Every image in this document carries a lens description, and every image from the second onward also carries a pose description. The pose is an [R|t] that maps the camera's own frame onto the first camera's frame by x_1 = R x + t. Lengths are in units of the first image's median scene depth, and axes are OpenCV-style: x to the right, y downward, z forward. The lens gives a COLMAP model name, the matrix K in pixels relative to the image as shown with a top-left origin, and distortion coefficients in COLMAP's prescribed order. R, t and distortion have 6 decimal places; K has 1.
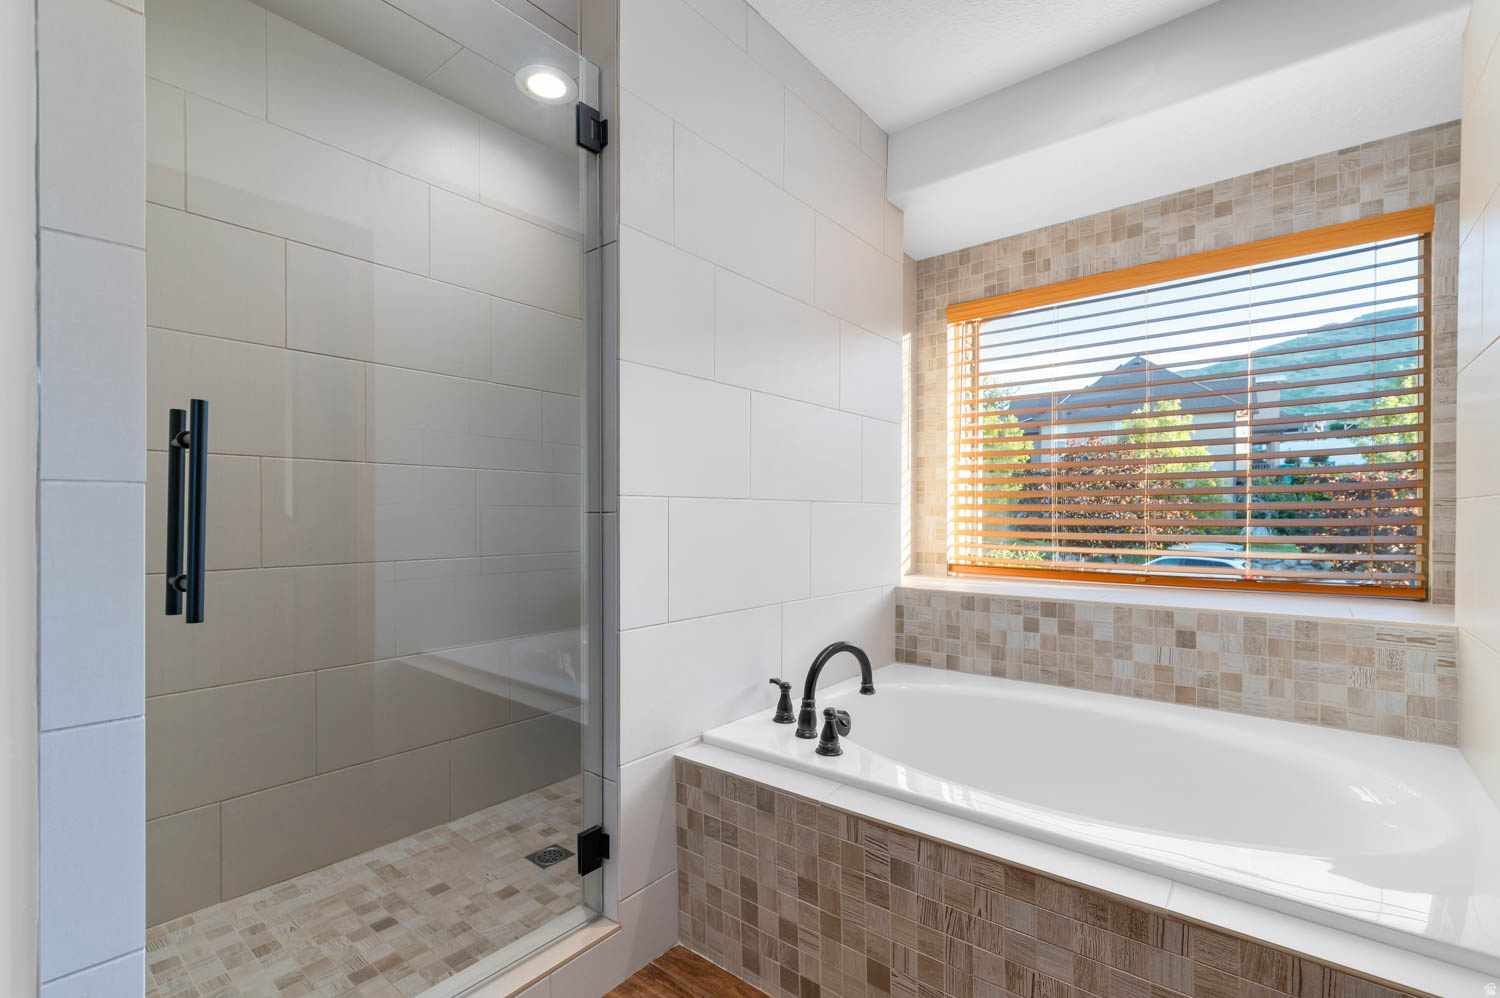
lens RADIAL K [[650.4, 0, 752.4], [0, 650.4, 509.4], [0, 0, 1]] dist [0.002624, -0.000346]
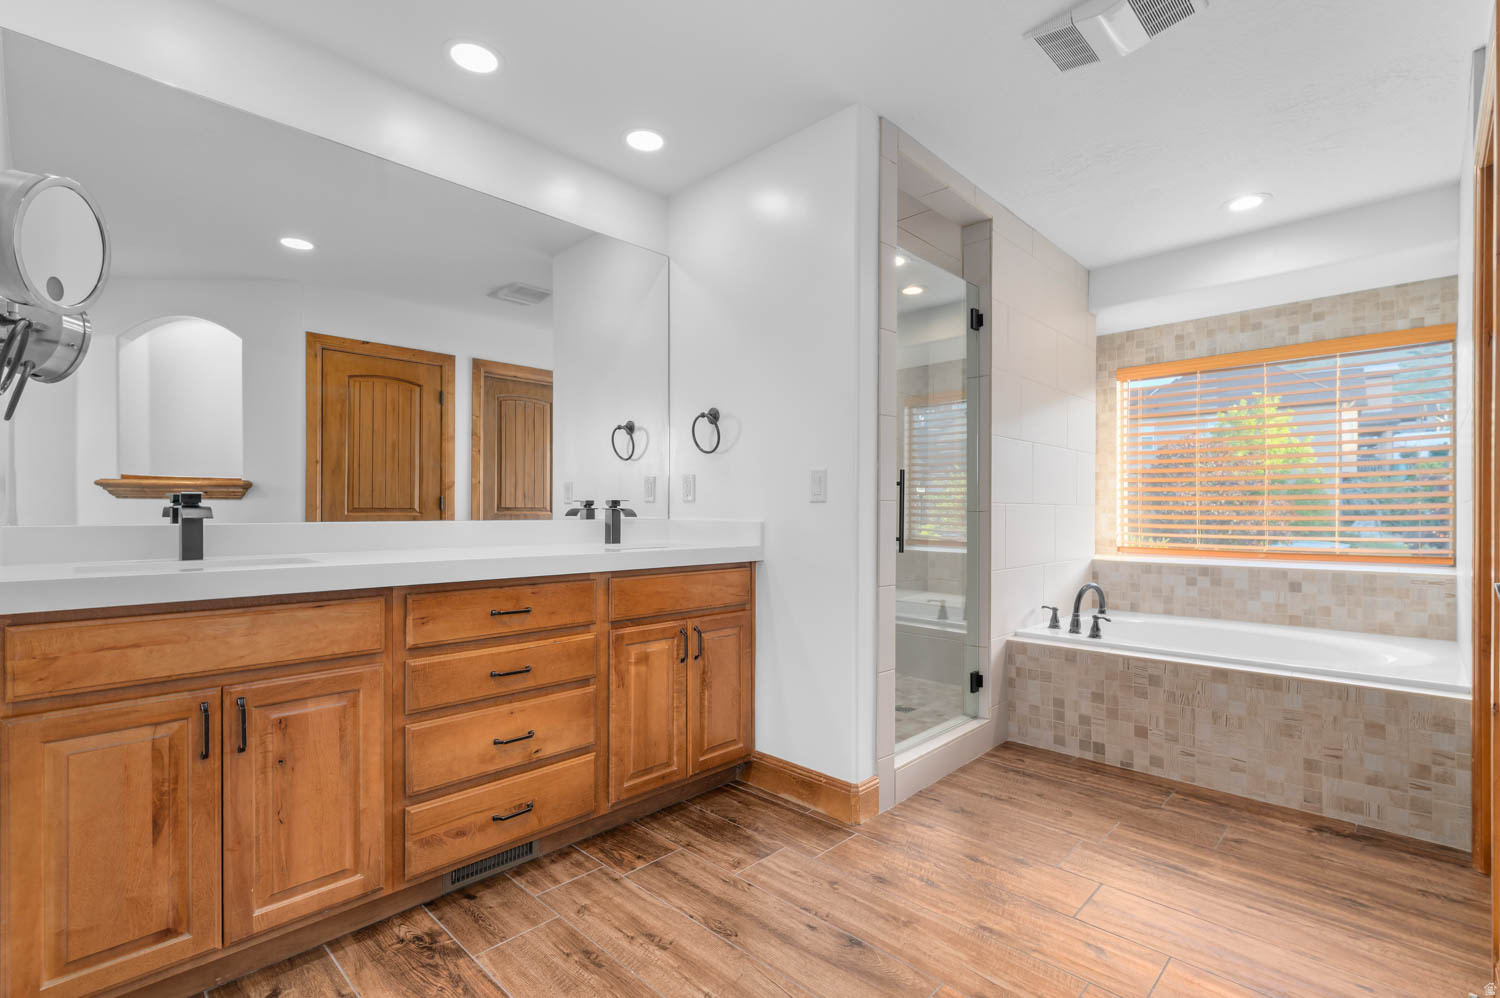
lens RADIAL K [[663.6, 0, 747.9], [0, 663.6, 502.5], [0, 0, 1]] dist [-0.002007, 0.000511]
pose [[0.995571, -0.000211, -0.094013, -0.544422], [-0.000389, 0.999980, -0.006357, -0.006582], [0.094012, 0.006366, 0.995551, -0.786041]]
